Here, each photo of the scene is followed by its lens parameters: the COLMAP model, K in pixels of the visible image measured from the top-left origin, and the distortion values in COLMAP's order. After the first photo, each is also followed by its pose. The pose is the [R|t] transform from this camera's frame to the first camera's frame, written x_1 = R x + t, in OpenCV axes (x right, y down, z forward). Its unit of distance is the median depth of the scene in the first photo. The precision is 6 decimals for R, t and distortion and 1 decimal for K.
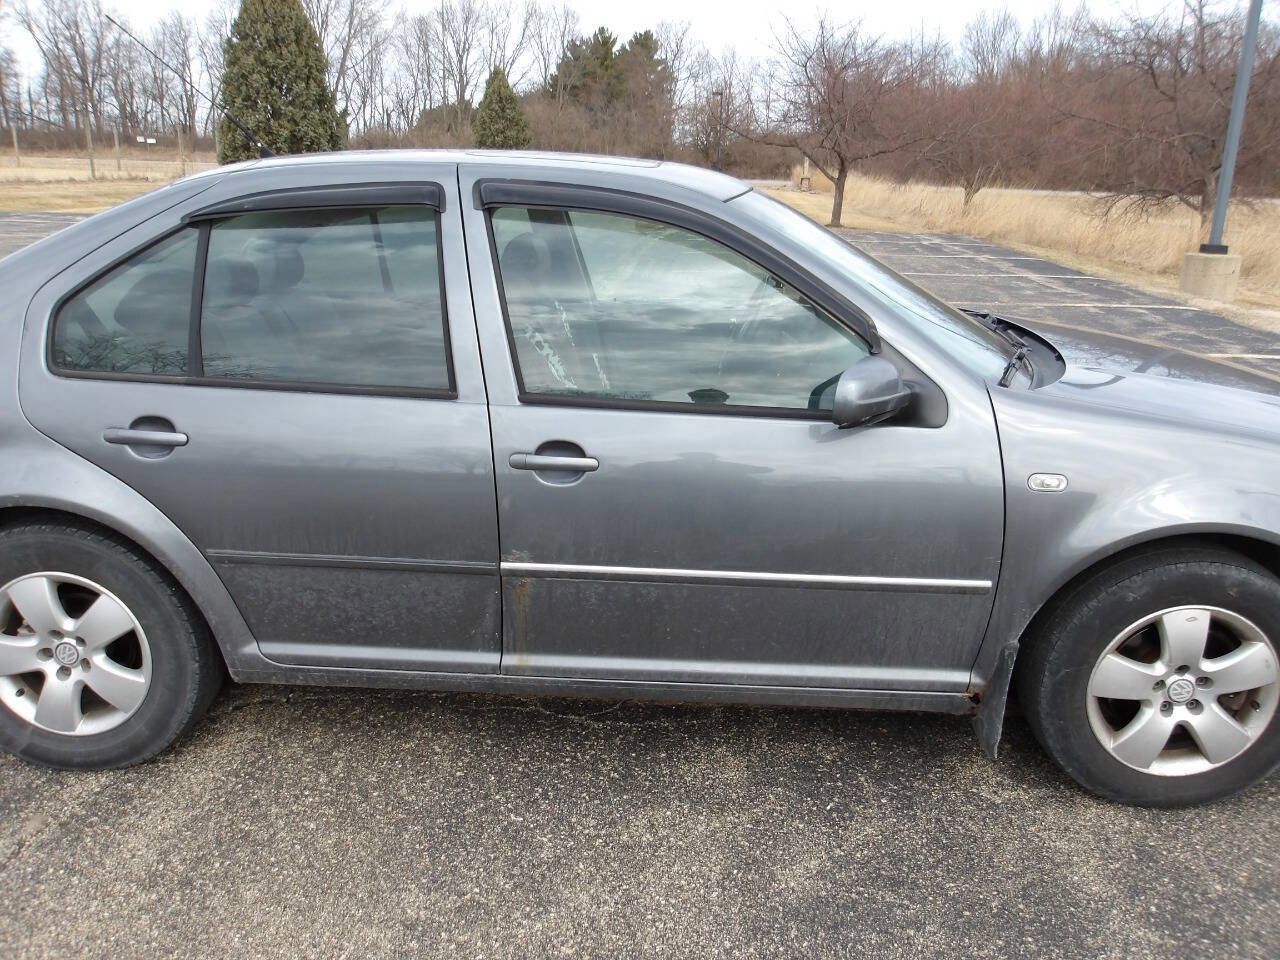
lens RADIAL K [[1067.2, 0, 638.8], [0, 1067.2, 474.7], [0, 0, 1]] dist [0.005601, 0.003572]
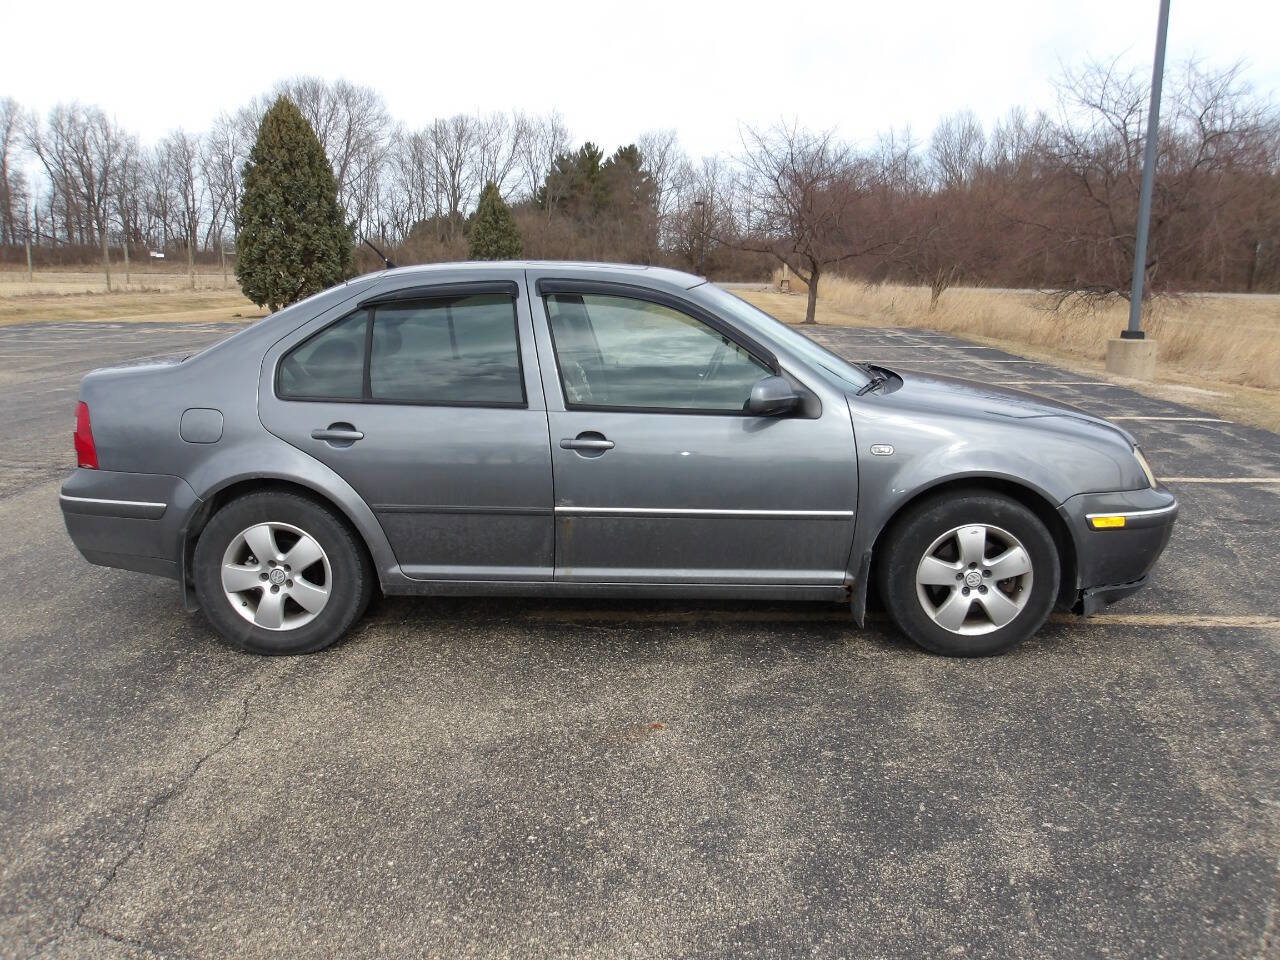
lens RADIAL K [[1067.2, 0, 636.7], [0, 1067.2, 477.3], [0, 0, 1]] dist [0.005601, 0.003572]
pose [[0.999838, -0.016346, 0.007491, -0.014172], [0.016960, 0.995708, -0.090978, 0.175713], [-0.005971, 0.091090, 0.995825, -0.593255]]
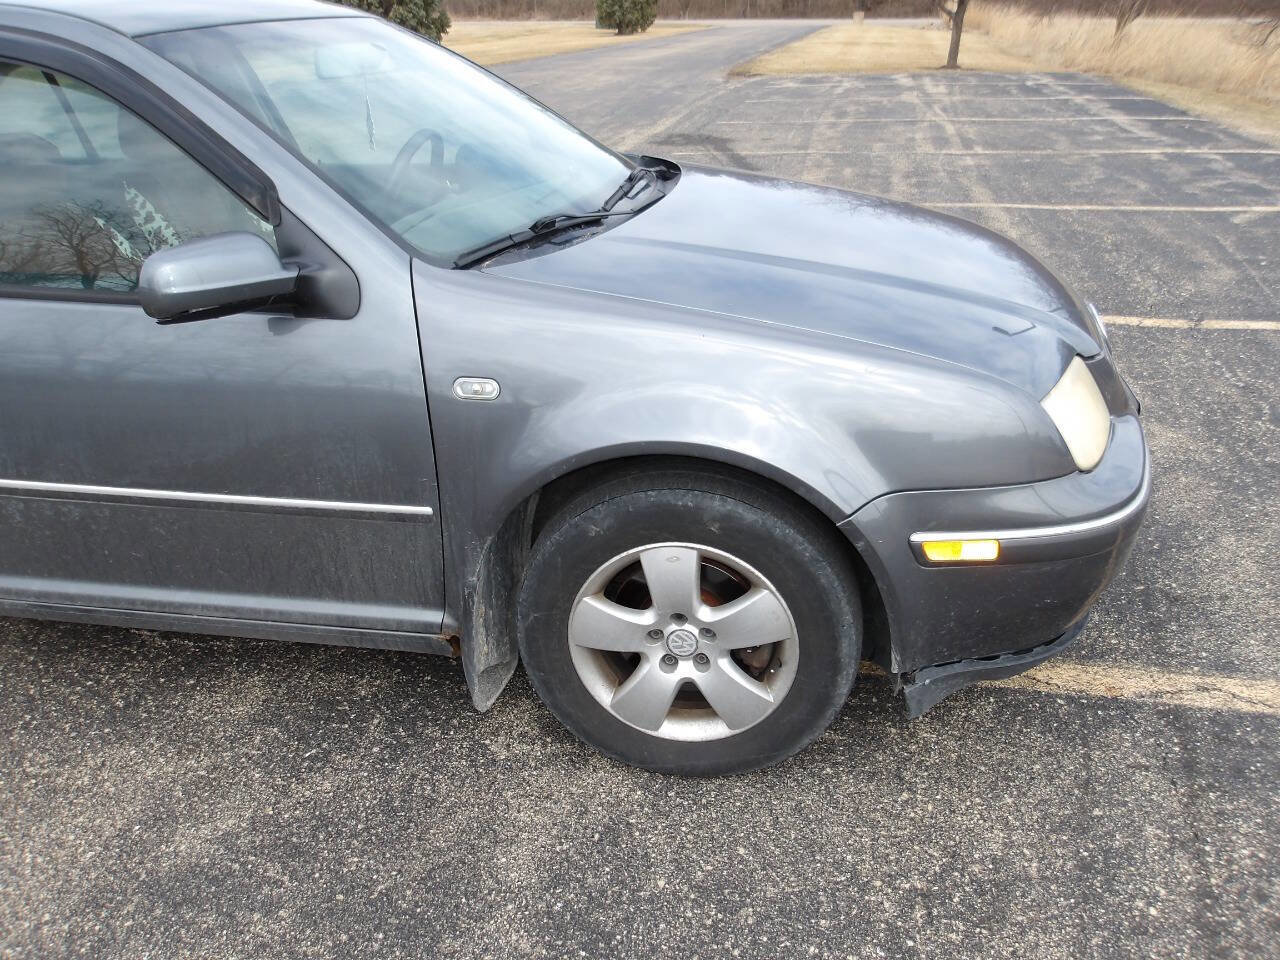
lens RADIAL K [[1067.2, 0, 643.2], [0, 1067.2, 476.9], [0, 0, 1]] dist [0.005601, 0.003572]
pose [[0.990597, 0.017955, -0.135631, 0.552149], [-0.000342, 0.991672, 0.128786, -0.026827], [0.136814, -0.127528, 0.982353, 0.200422]]
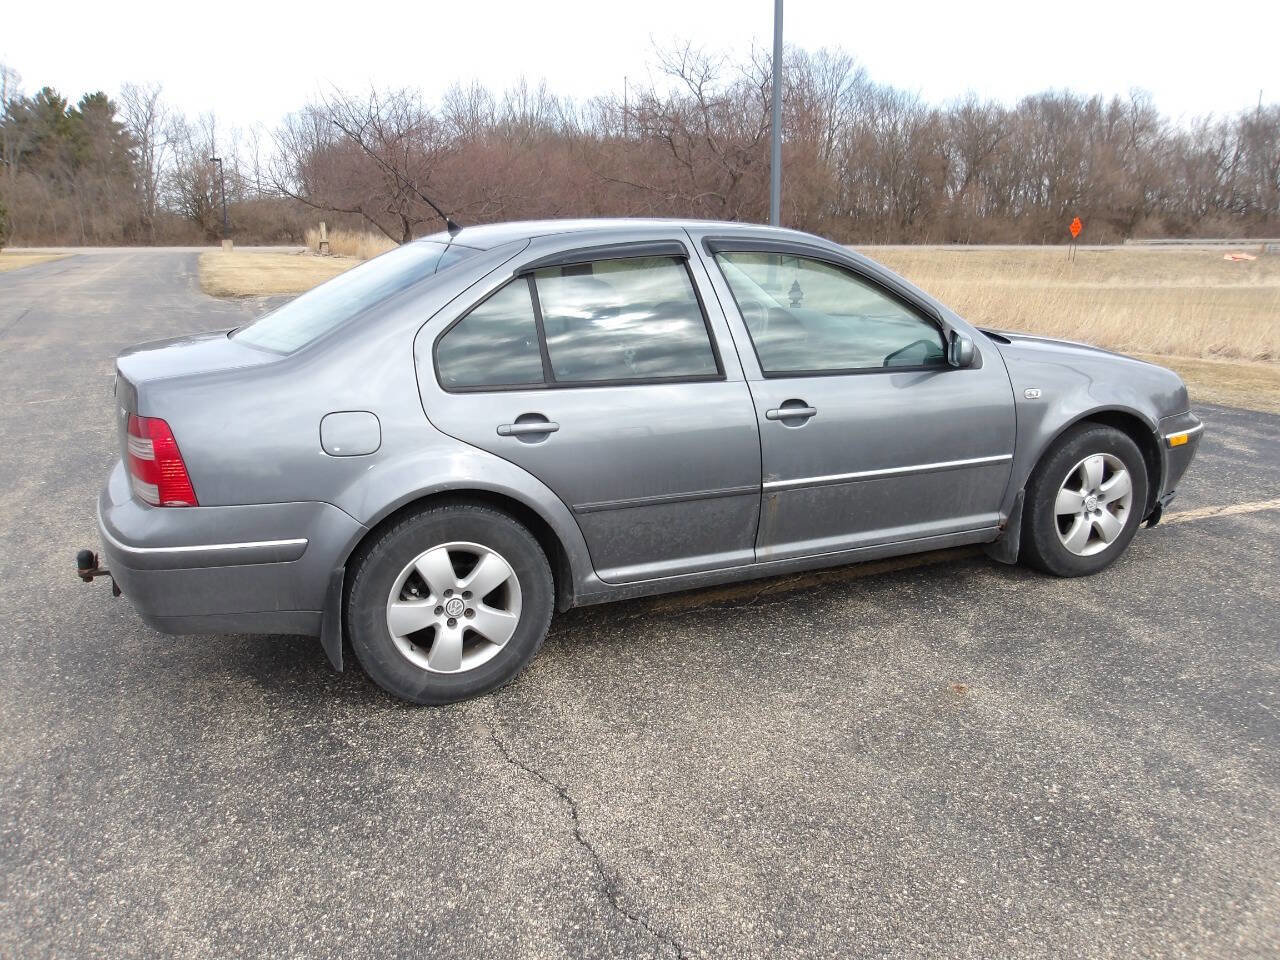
lens RADIAL K [[1067.2, 0, 641.4], [0, 1067.2, 474.4], [0, 0, 1]] dist [0.005601, 0.003572]
pose [[0.893665, -0.128881, 0.429829, -0.877700], [0.152385, 0.988108, -0.020549, 0.069331], [-0.422069, 0.083864, 0.902676, -0.284392]]
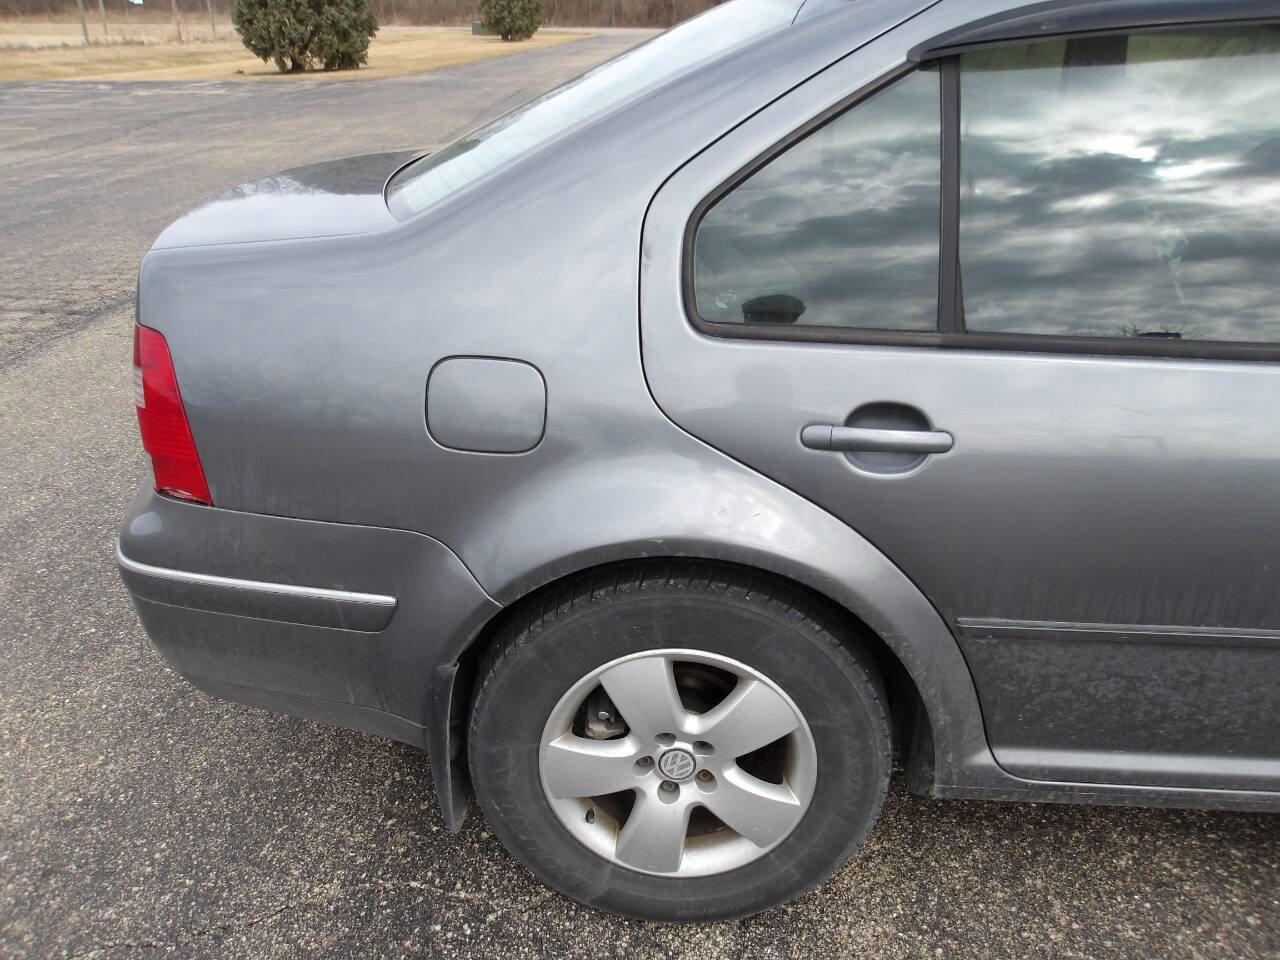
lens RADIAL K [[1067.2, 0, 634.1], [0, 1067.2, 477.5], [0, 0, 1]] dist [0.005601, 0.003572]
pose [[0.999766, -0.020925, -0.005451, -0.558858], [0.021438, 0.992103, 0.123578, -0.084681], [0.002823, -0.123666, 0.992320, 0.387006]]
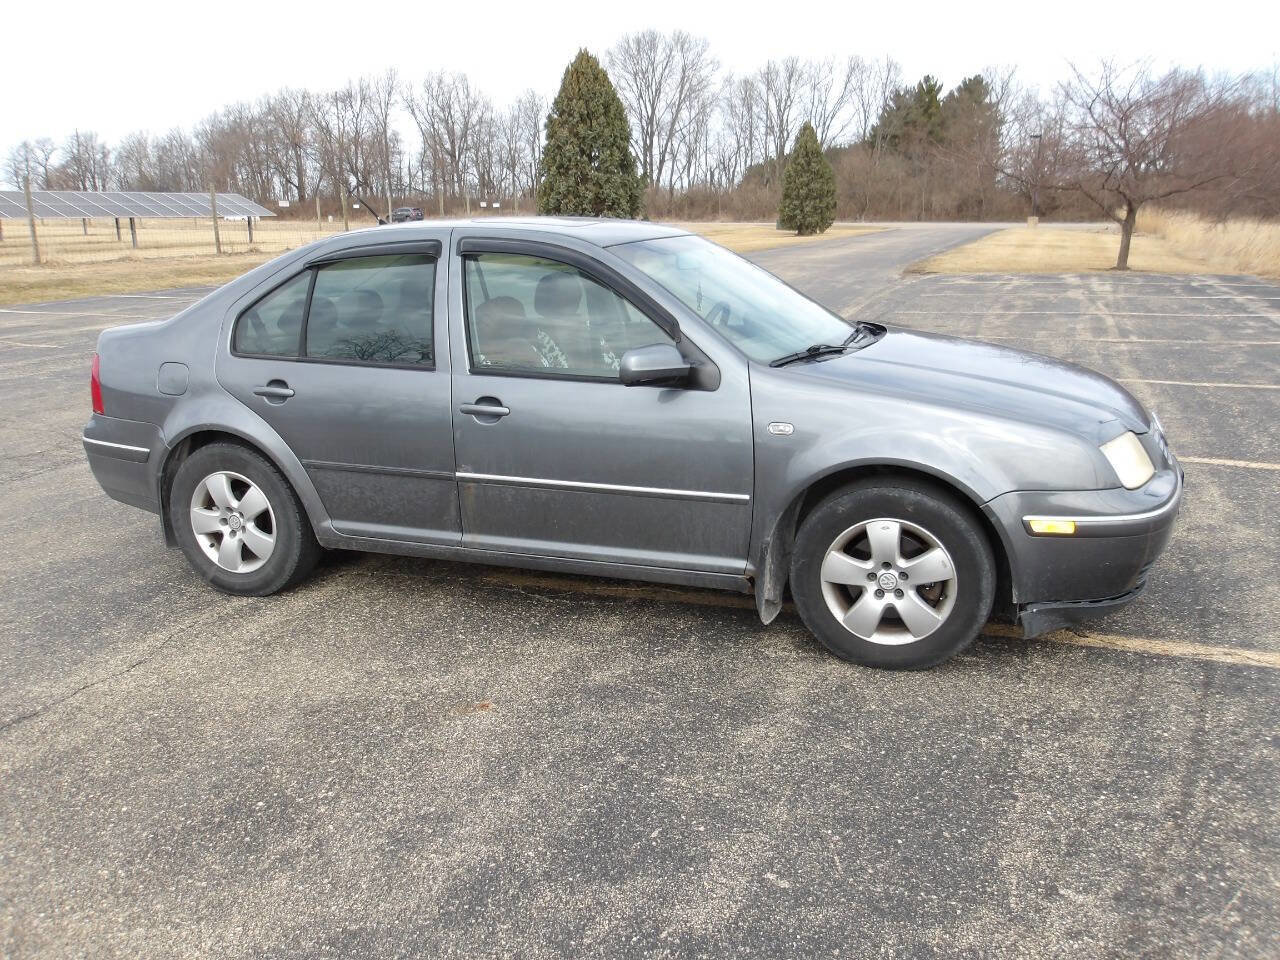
lens RADIAL K [[1067.2, 0, 634.6], [0, 1067.2, 472.2], [0, 0, 1]] dist [0.005601, 0.003572]
pose [[0.955343, 0.038411, -0.292991, 0.561395], [-0.052212, 0.997857, -0.039425, 0.123314], [0.290849, 0.052962, 0.955302, -0.430949]]
